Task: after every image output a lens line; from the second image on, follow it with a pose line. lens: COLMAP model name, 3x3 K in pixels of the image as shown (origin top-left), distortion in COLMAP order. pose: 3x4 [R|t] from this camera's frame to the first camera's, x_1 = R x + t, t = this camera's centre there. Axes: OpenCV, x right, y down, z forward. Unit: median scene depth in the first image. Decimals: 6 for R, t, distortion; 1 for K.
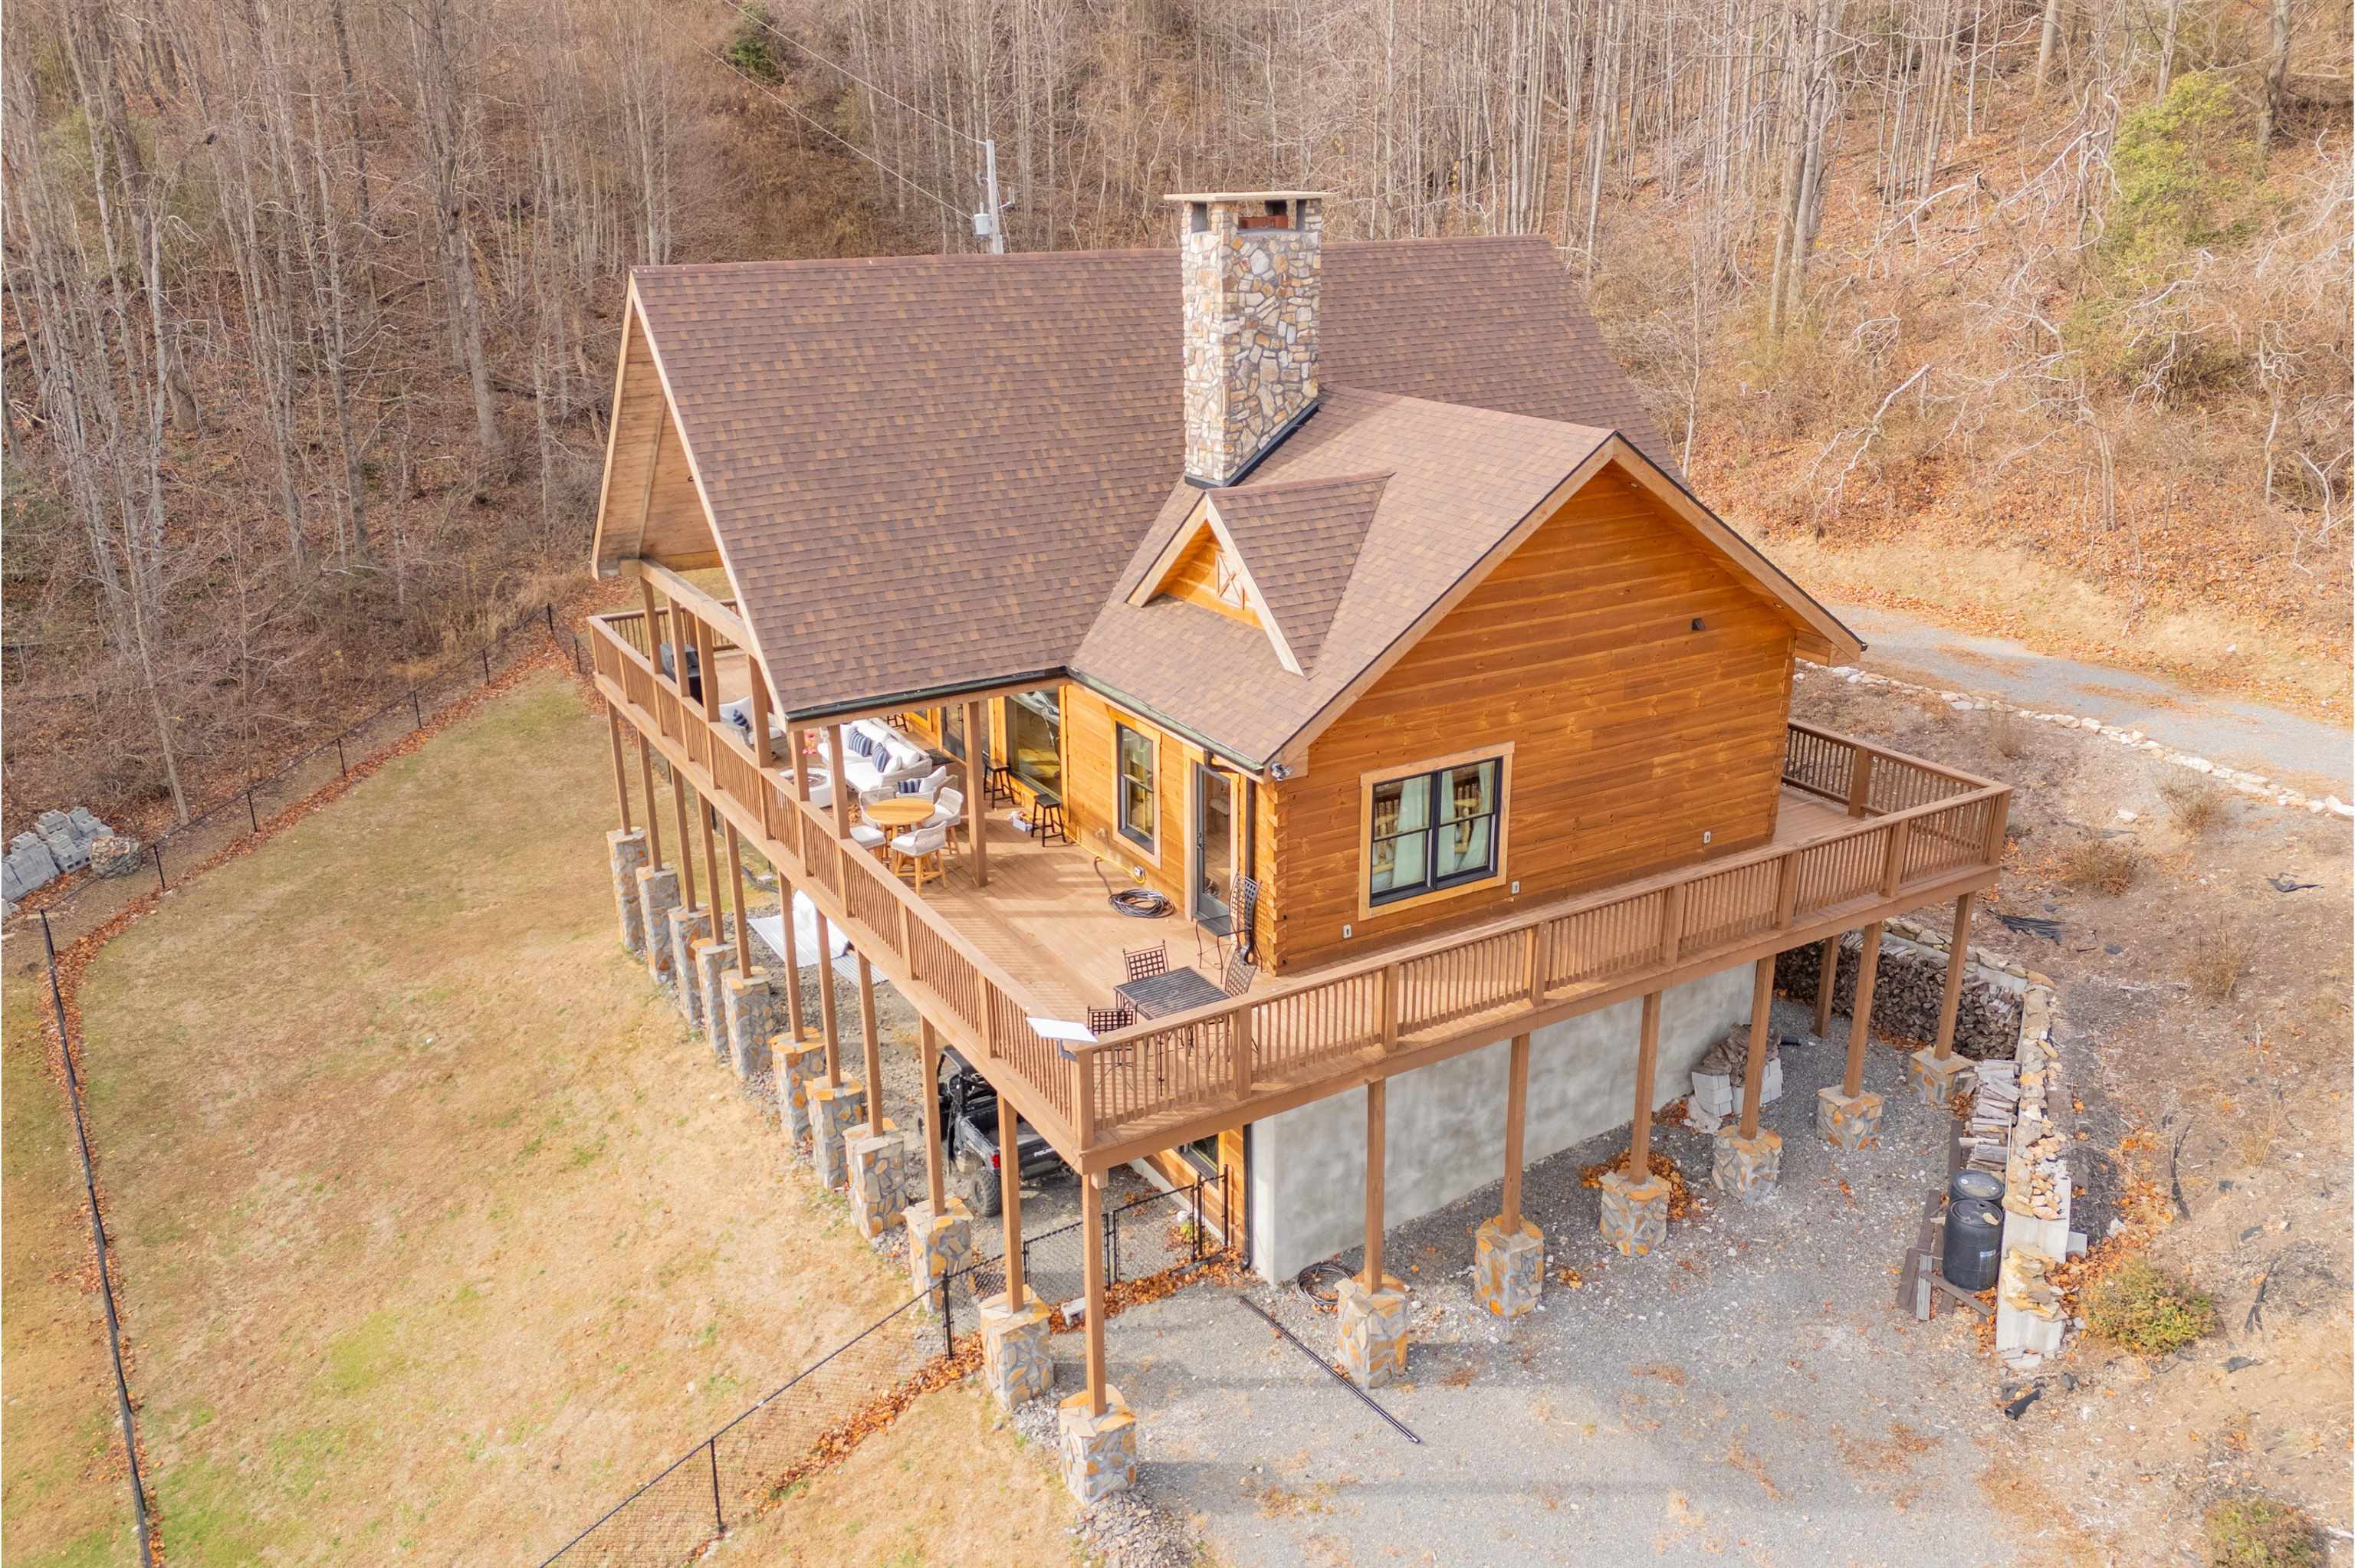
lens RADIAL K [[1708.9, 0, 1181.2], [0, 1708.9, 785.5], [0, 0, 1]] dist [0.070490, -0.063503]
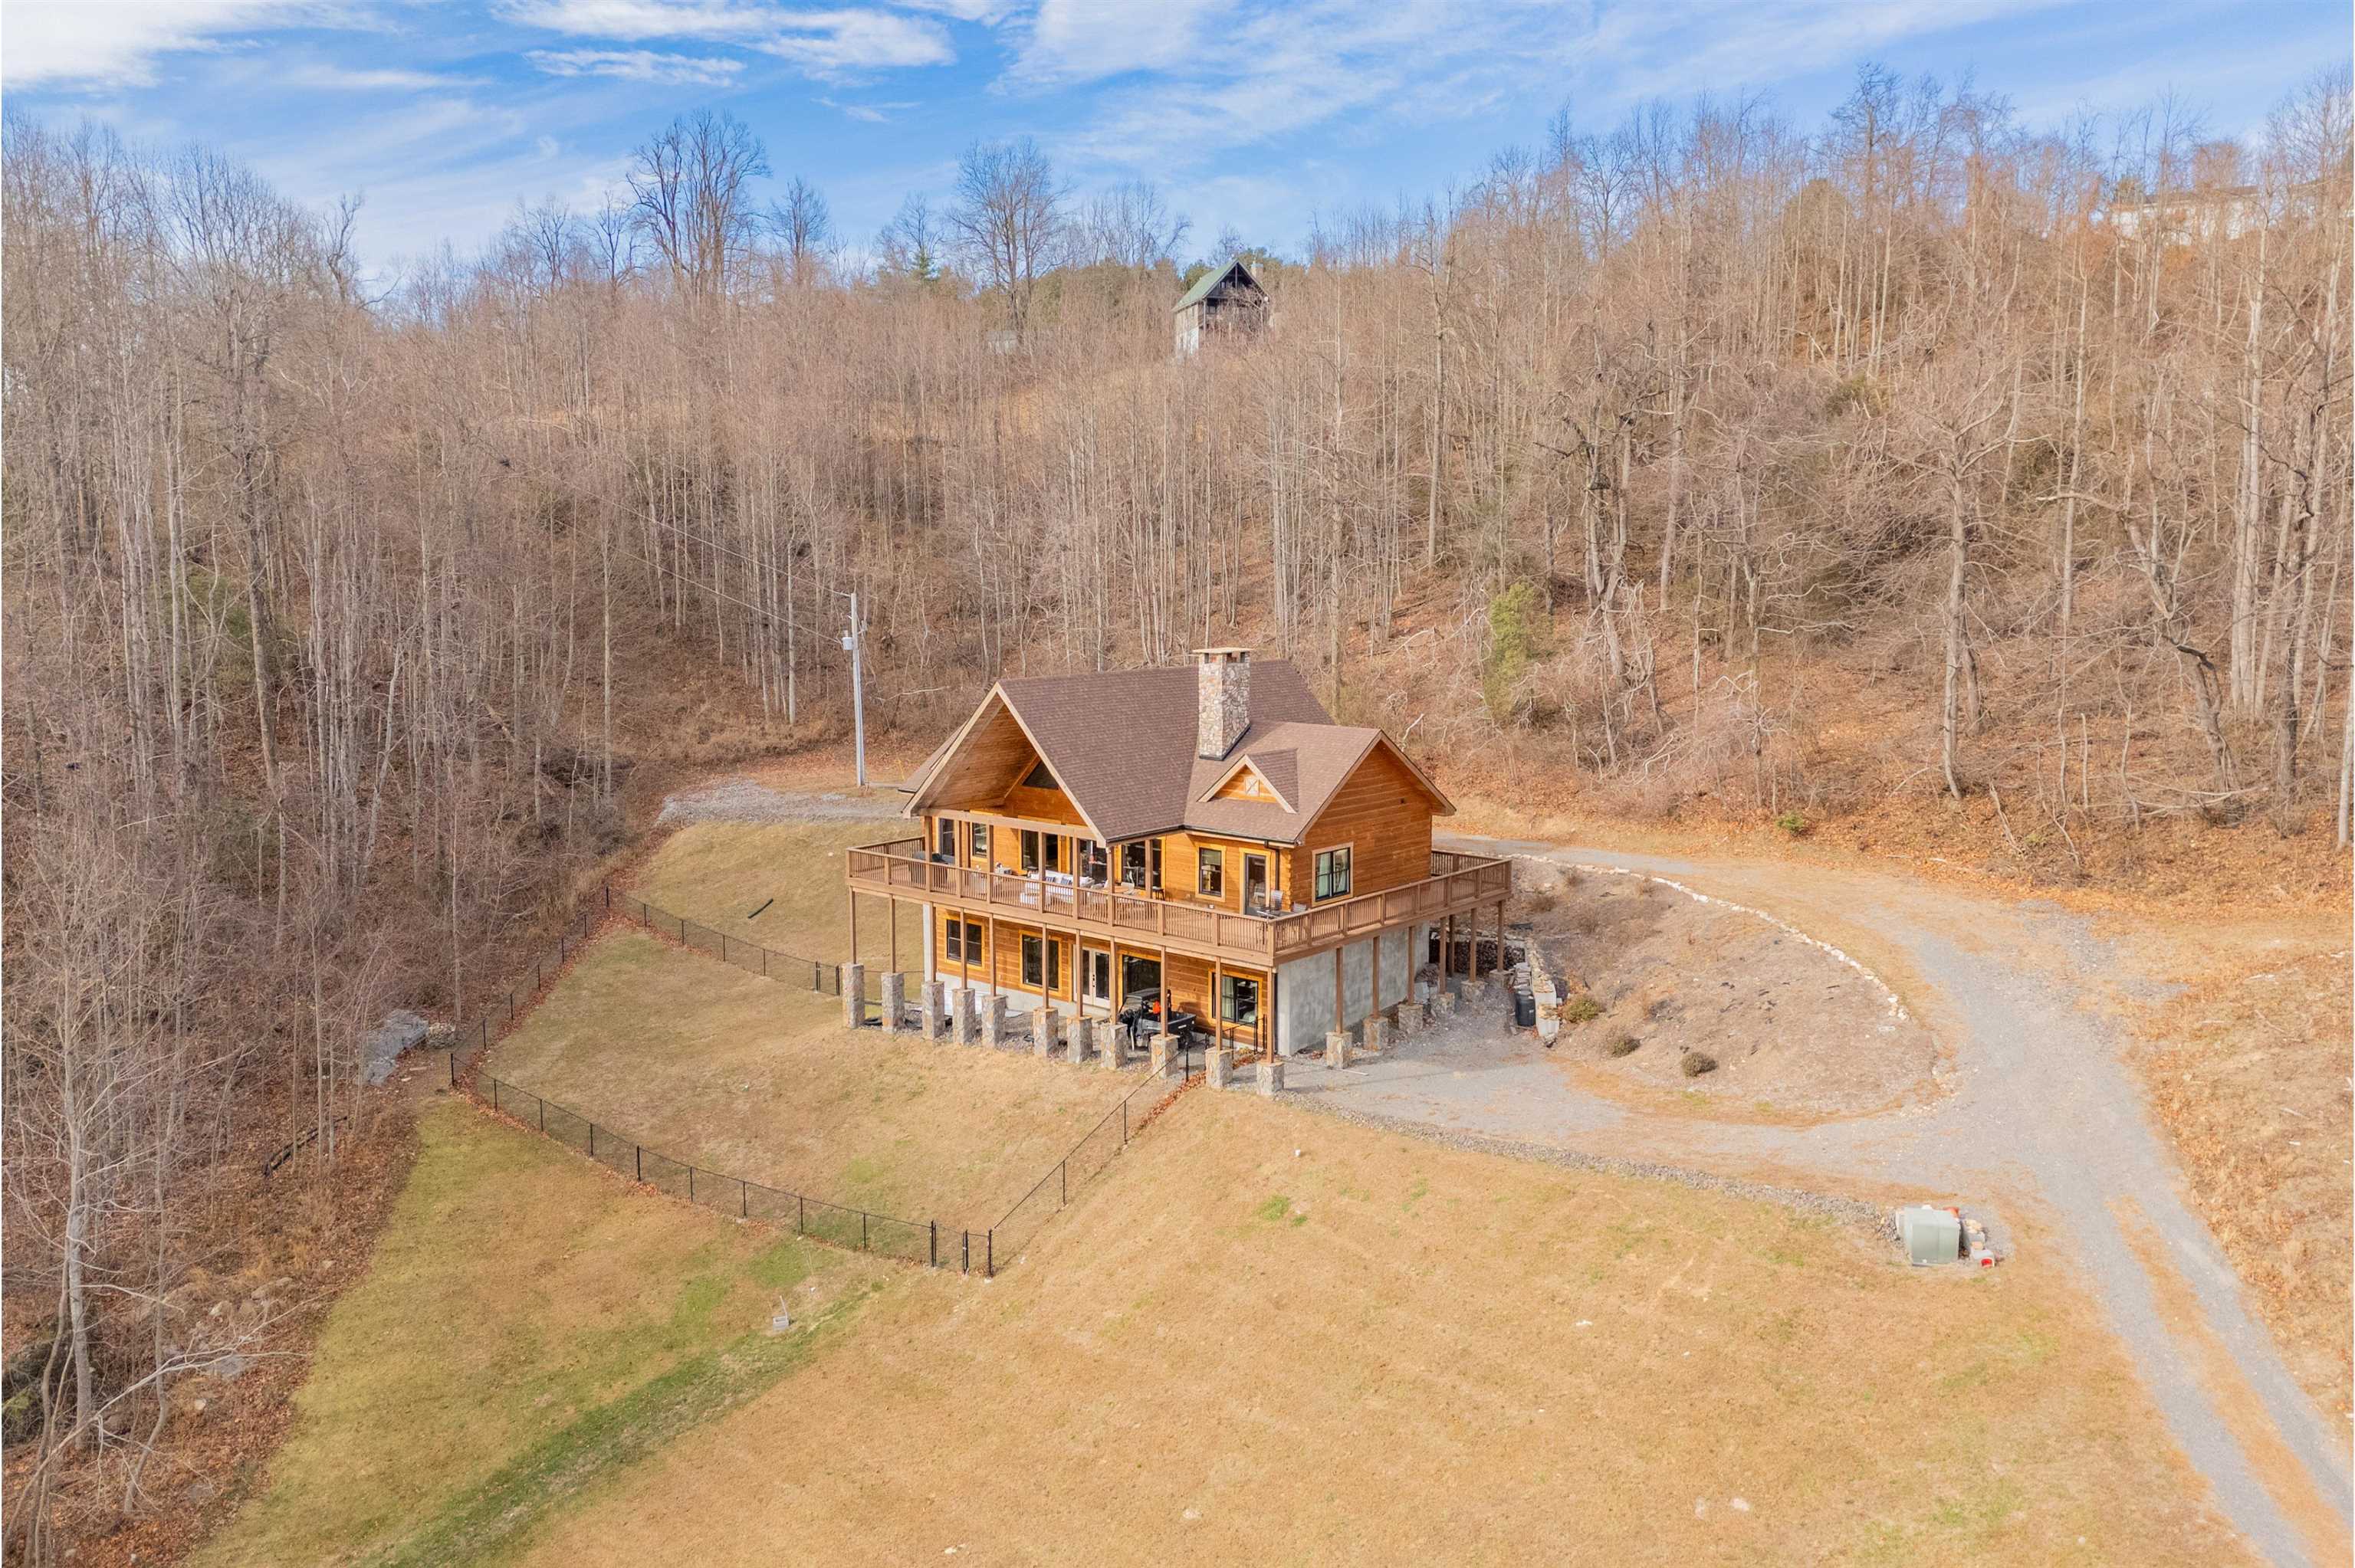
lens RADIAL K [[1682.9, 0, 1177.5], [0, 1682.9, 784.0], [0, 0, 1]] dist [0.105635, -0.143515]
pose [[0.947729, -0.034135, 0.317245, -0.841465], [0.100965, 0.975254, -0.196686, 0.351598], [-0.302680, 0.218436, 0.927723, -1.304932]]
